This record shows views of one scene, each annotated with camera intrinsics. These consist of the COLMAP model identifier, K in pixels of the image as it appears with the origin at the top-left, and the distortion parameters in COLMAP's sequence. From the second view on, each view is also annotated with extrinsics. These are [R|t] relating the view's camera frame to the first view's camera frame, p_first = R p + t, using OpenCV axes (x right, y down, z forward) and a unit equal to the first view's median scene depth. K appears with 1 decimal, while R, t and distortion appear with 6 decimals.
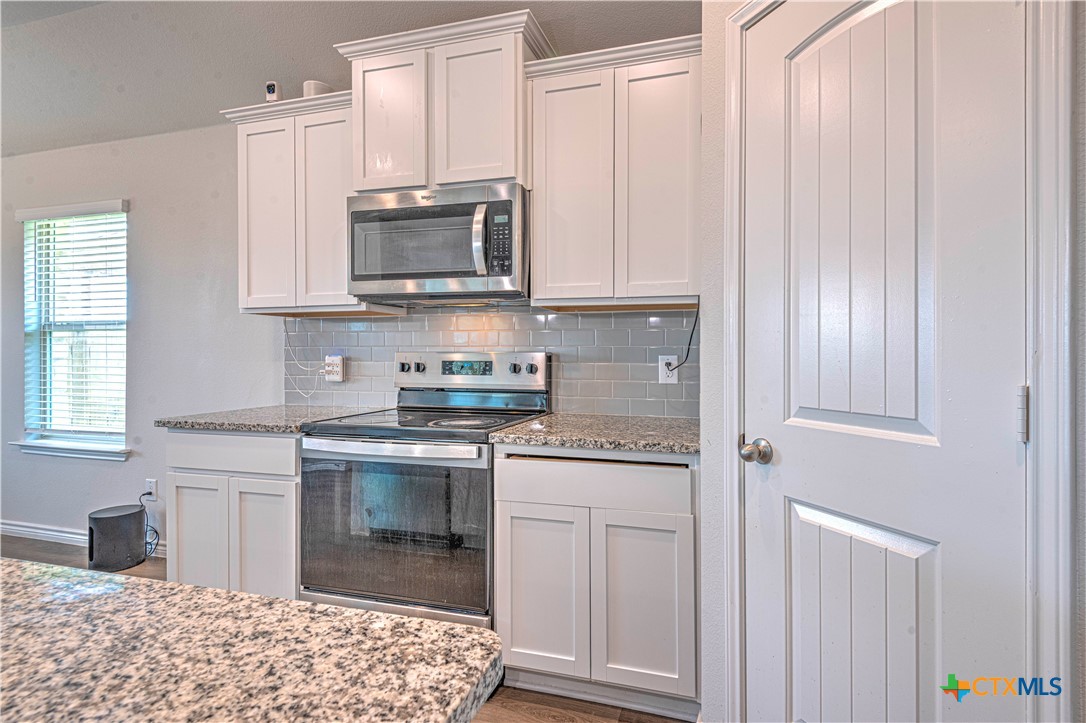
lens RADIAL K [[487.2, 0, 594.5], [0, 487.2, 357.8], [0, 0, 1]] dist [0.018173, -0.000307]
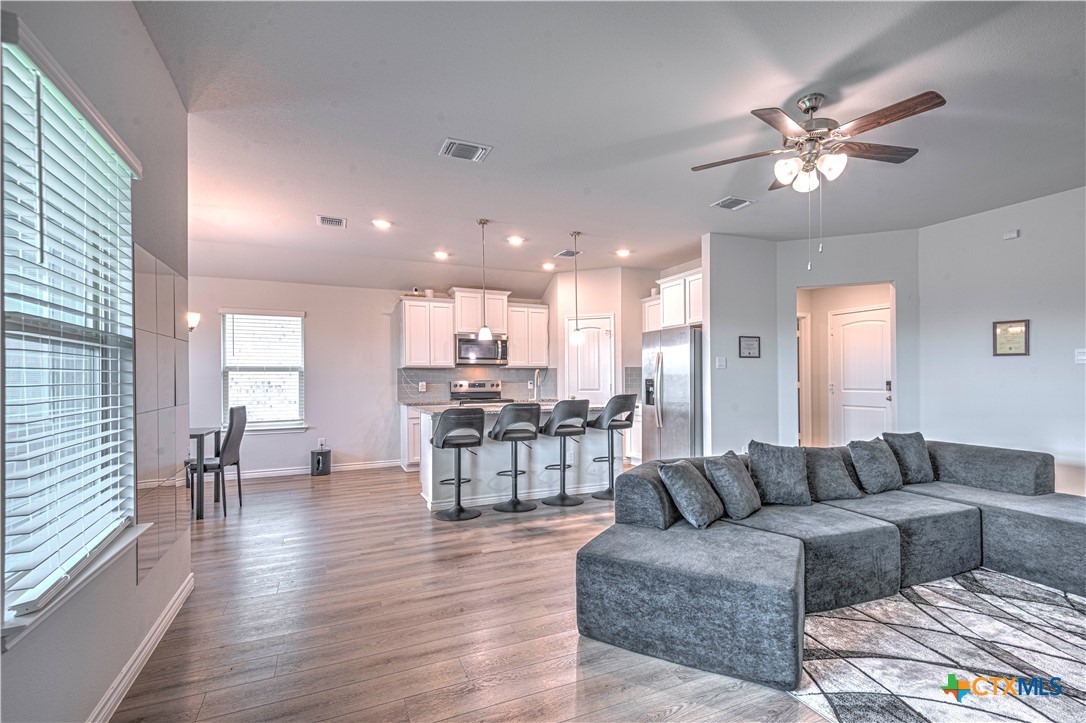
lens RADIAL K [[492.8, 0, 542.4], [0, 492.8, 372.7], [0, 0, 1]] dist [-0.000874, -0.000998]
pose [[0.781252, 0.001893, 0.624213, -2.028685], [0.010397, 0.999817, -0.016046, -0.005898], [-0.624130, 0.019026, 0.781089, -1.850152]]
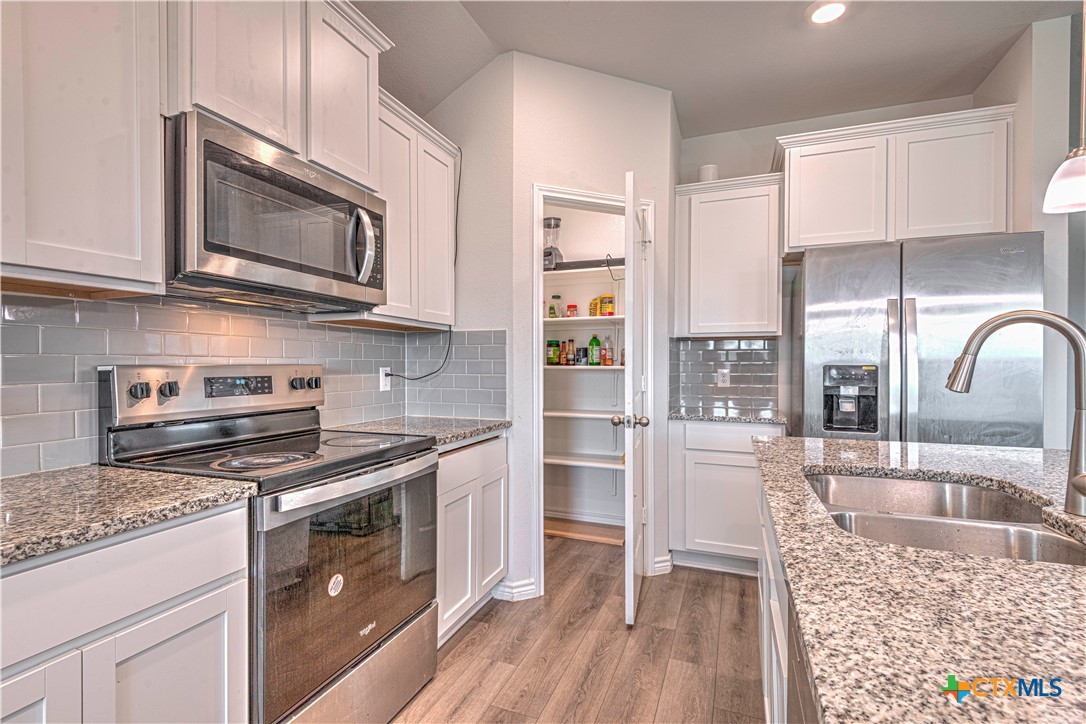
lens RADIAL K [[492.8, 0, 542.4], [0, 492.8, 373.2], [0, 0, 1]] dist [-0.000874, -0.000998]
pose [[0.123605, -0.019064, 0.992148, -1.005618], [0.010283, 0.999786, 0.017929, -0.008423], [-0.992278, 0.007986, 0.123774, 0.474651]]
